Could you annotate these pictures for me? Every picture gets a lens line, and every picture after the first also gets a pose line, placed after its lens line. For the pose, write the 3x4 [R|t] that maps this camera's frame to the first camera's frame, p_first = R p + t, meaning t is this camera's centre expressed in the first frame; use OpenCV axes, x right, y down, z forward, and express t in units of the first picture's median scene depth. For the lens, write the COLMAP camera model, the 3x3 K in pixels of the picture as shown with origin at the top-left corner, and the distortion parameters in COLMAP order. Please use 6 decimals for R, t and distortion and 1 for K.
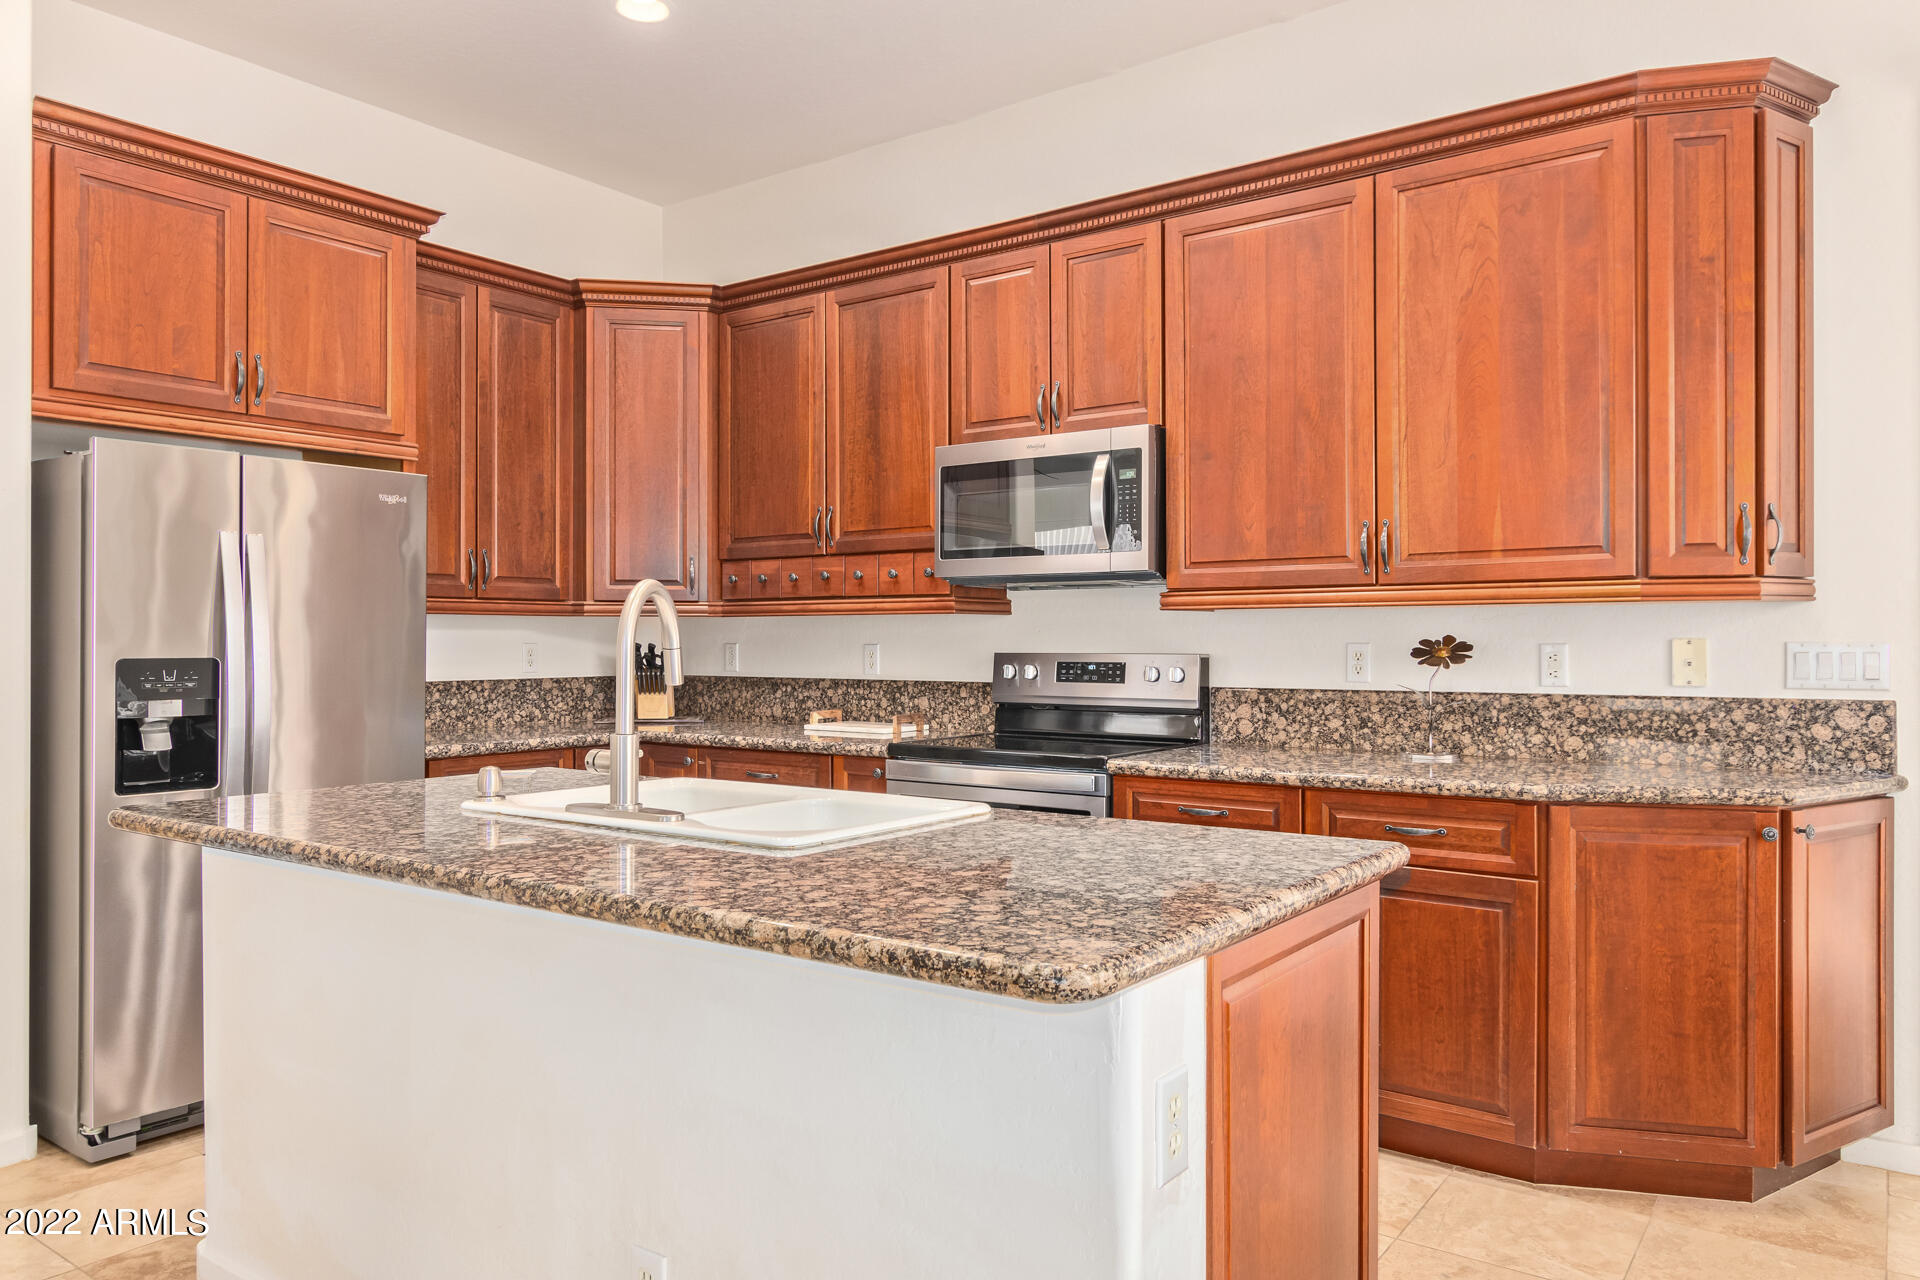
lens RADIAL K [[1297.4, 0, 957.0], [0, 1297.4, 635.2], [0, 0, 1]] dist [0.001263, 0.002778]
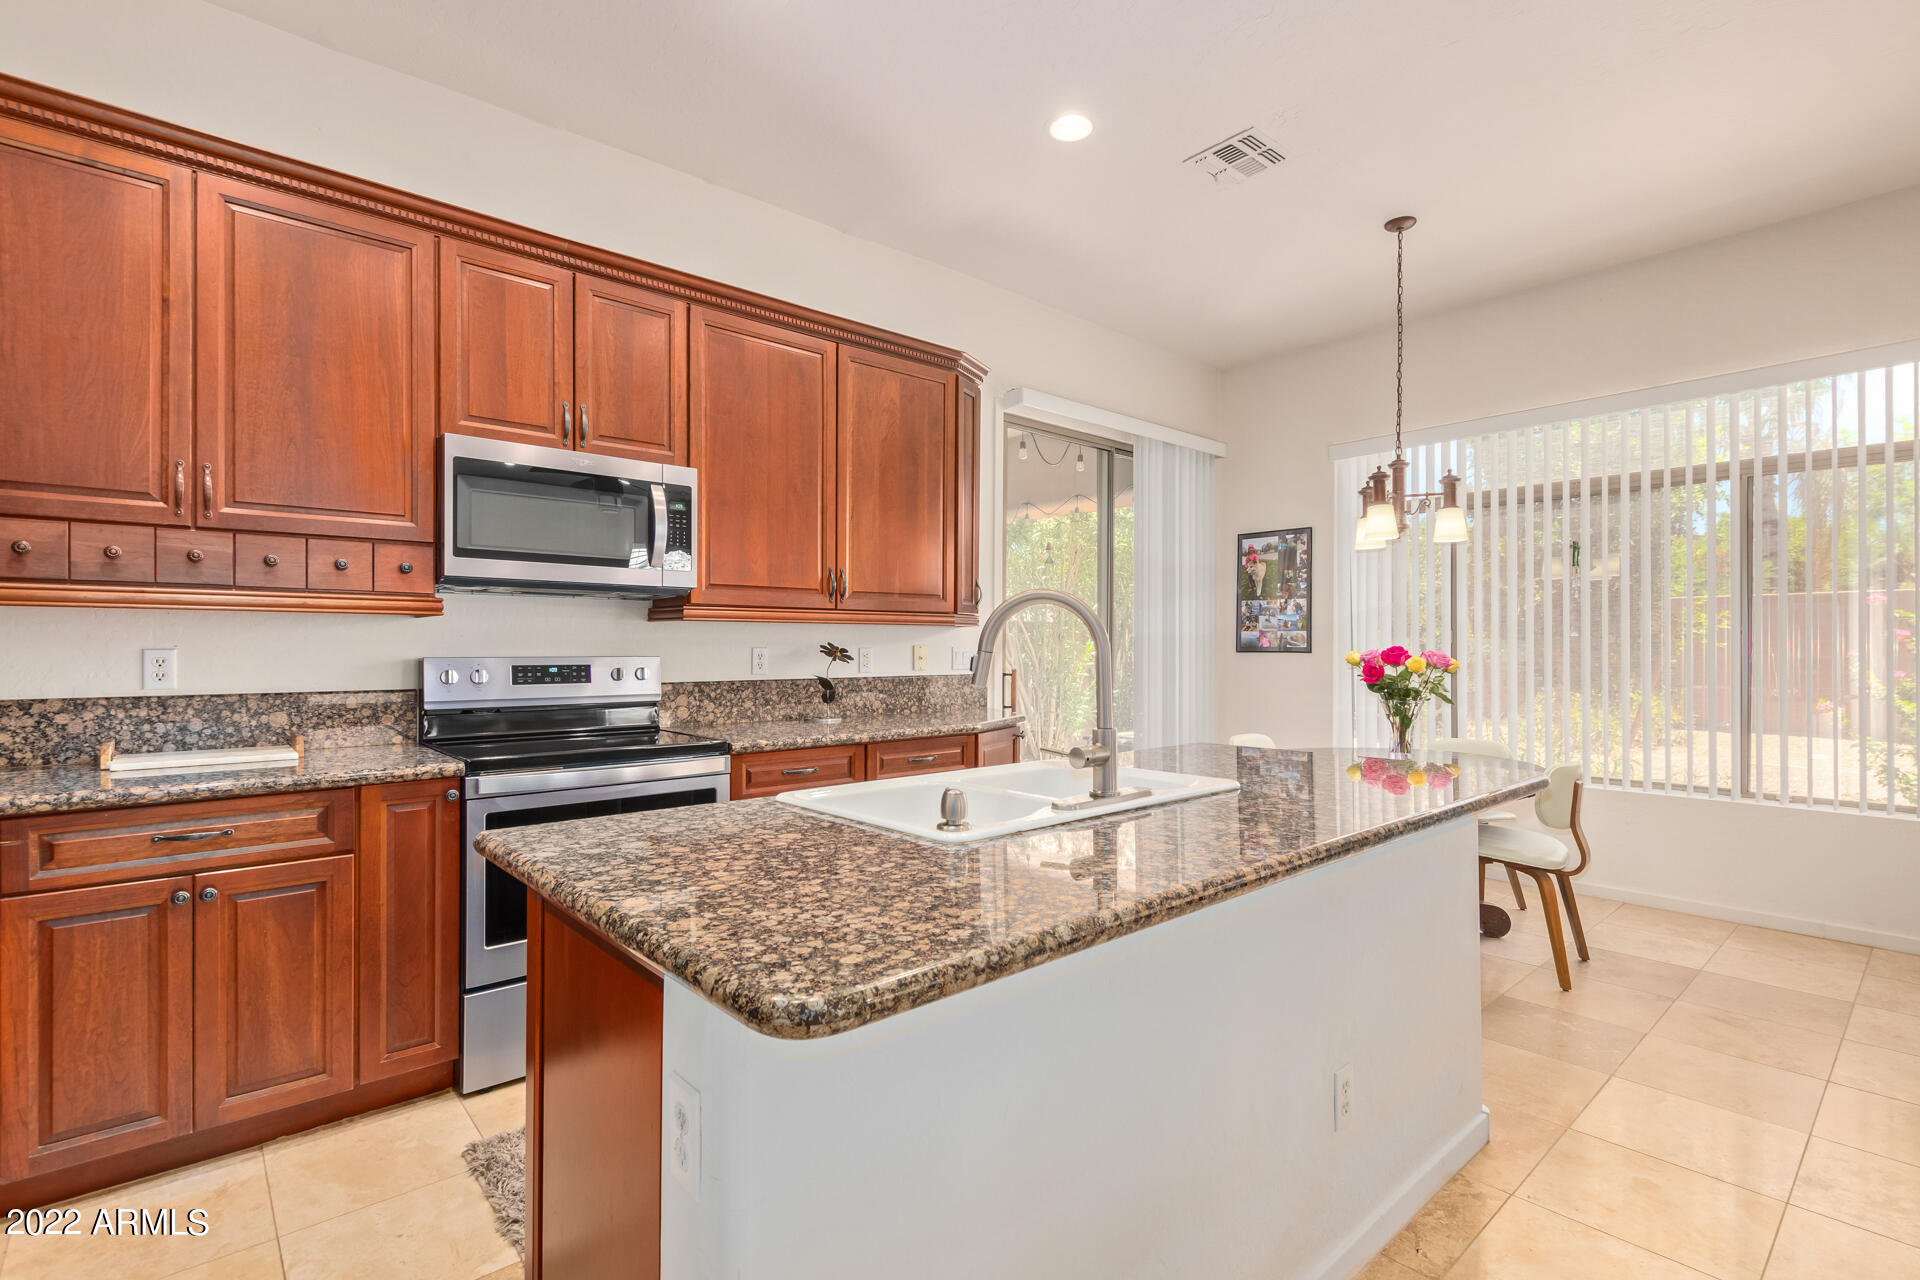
lens RADIAL K [[878.3, 0, 963.7], [0, 878.3, 645.1], [0, 0, 1]] dist [0.005781, -0.001490]
pose [[0.224710, 0.004719, 0.974414, -0.577009], [-0.004404, 0.999983, -0.003827, 0.005941], [-0.974416, -0.003431, 0.224727, 0.541282]]
